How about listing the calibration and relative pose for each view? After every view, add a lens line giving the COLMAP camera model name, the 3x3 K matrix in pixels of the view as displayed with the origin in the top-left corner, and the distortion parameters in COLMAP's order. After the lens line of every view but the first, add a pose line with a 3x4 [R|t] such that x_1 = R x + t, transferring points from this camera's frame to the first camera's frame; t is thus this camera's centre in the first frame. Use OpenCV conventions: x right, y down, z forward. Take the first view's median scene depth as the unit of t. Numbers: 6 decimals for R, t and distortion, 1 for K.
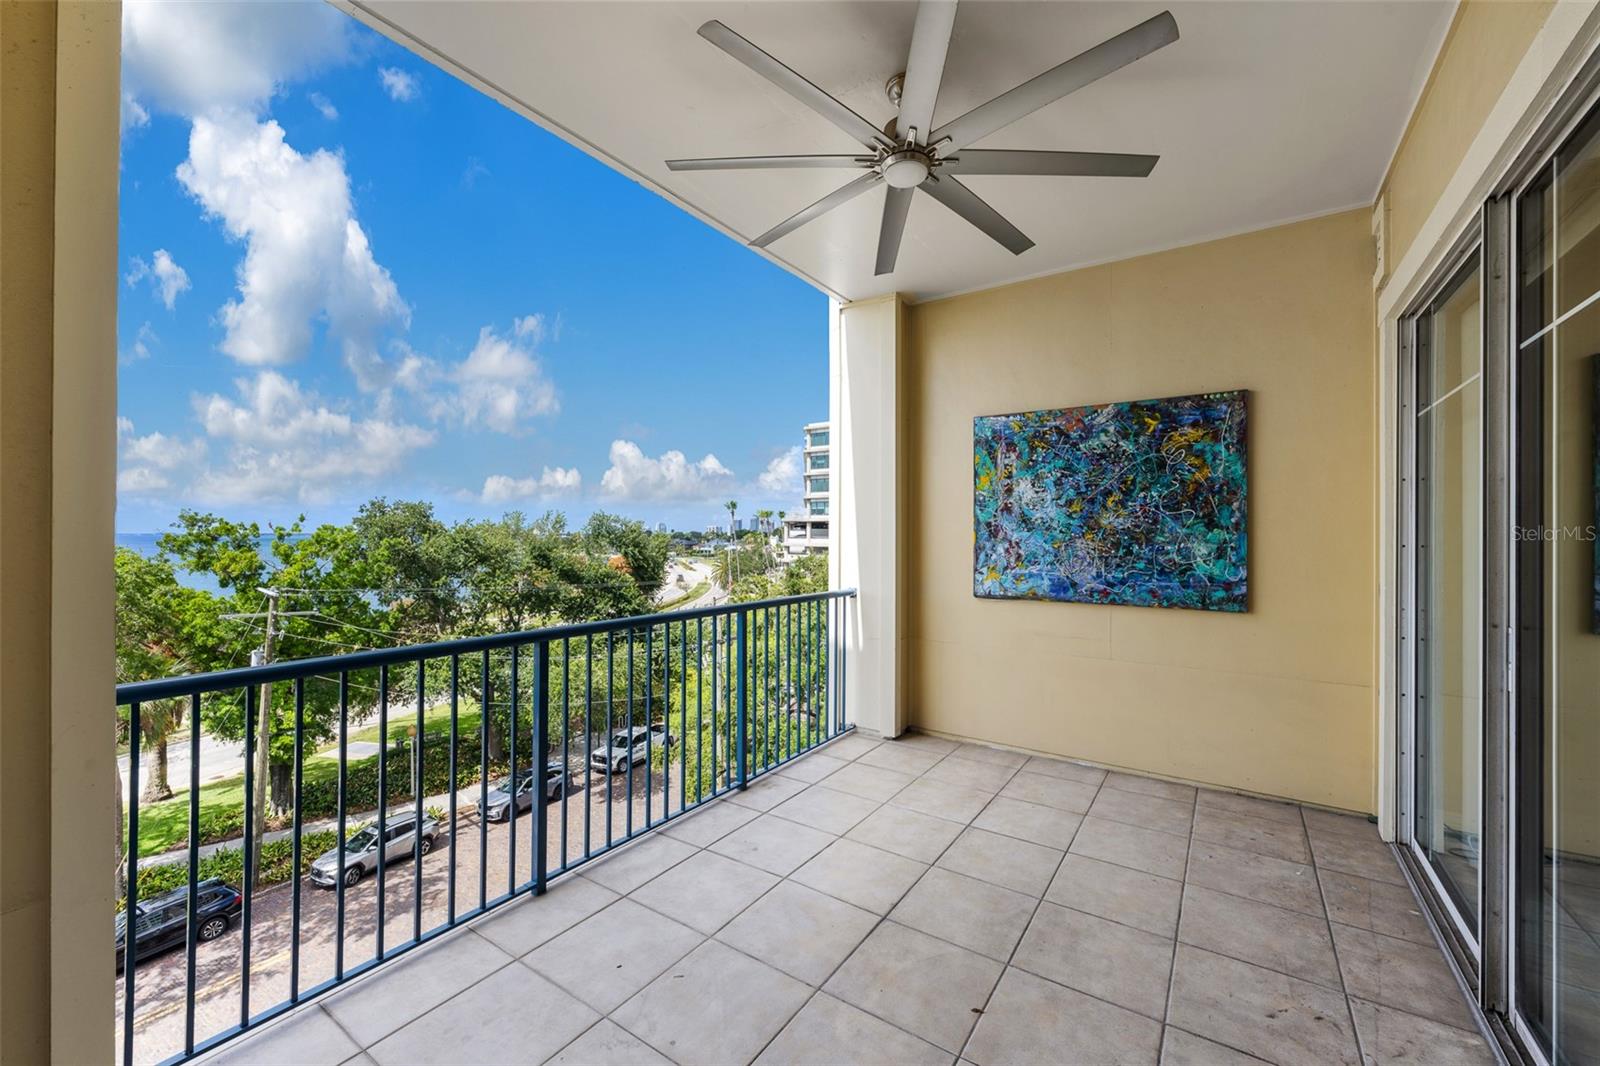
lens RADIAL K [[635.0, 0, 800.0], [0, 635.0, 531.1], [0, 0, 1]] dist [-0.003102, -0.000059]
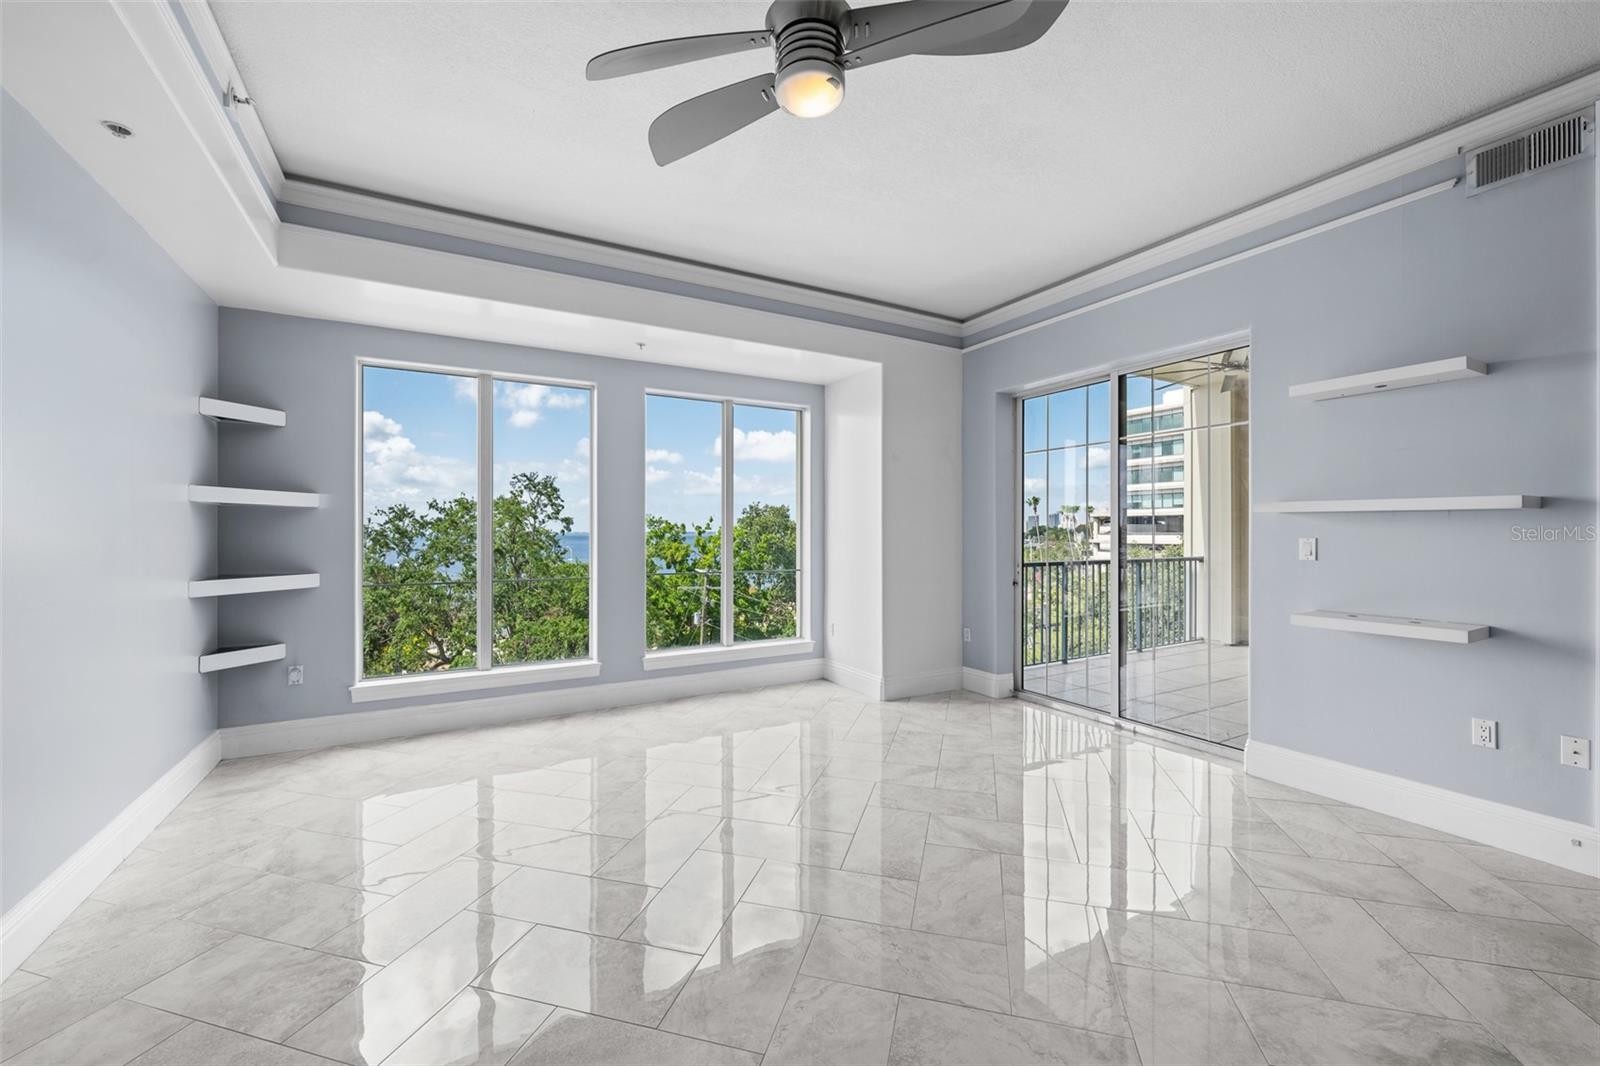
lens RADIAL K [[635.0, 0, 801.3], [0, 635.0, 532.1], [0, 0, 1]] dist [-0.003102, -0.000059]
pose [[0.901072, -0.003877, -0.433653, -0.021279], [0.006428, 0.999970, 0.004418, 0.001720], [0.433622, -0.006769, 0.901069, -0.145520]]
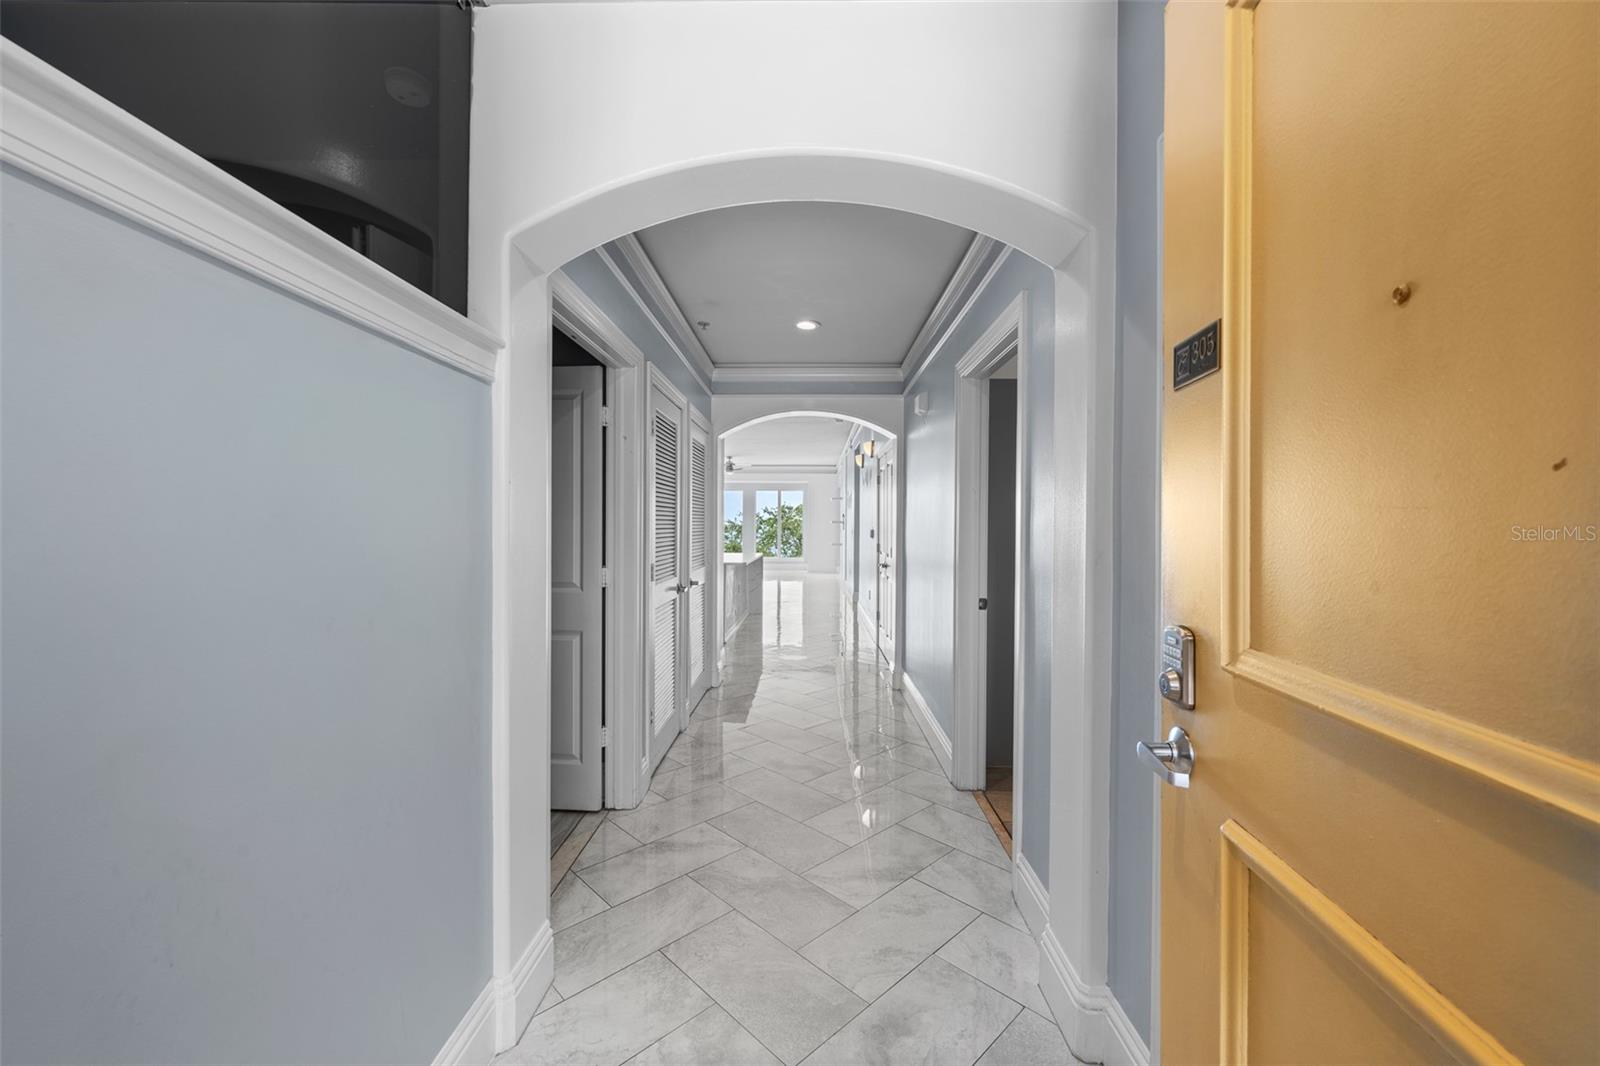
lens RADIAL K [[635.0, 0, 789.1], [0, 635.0, 528.4], [0, 0, 1]] dist [-0.003102, -0.000059]
pose [[0.543085, 0.001021, -0.839677, 0.414299], [0.003089, 0.999990, 0.003214, 0.002406], [0.839672, -0.004339, 0.543076, -0.329609]]
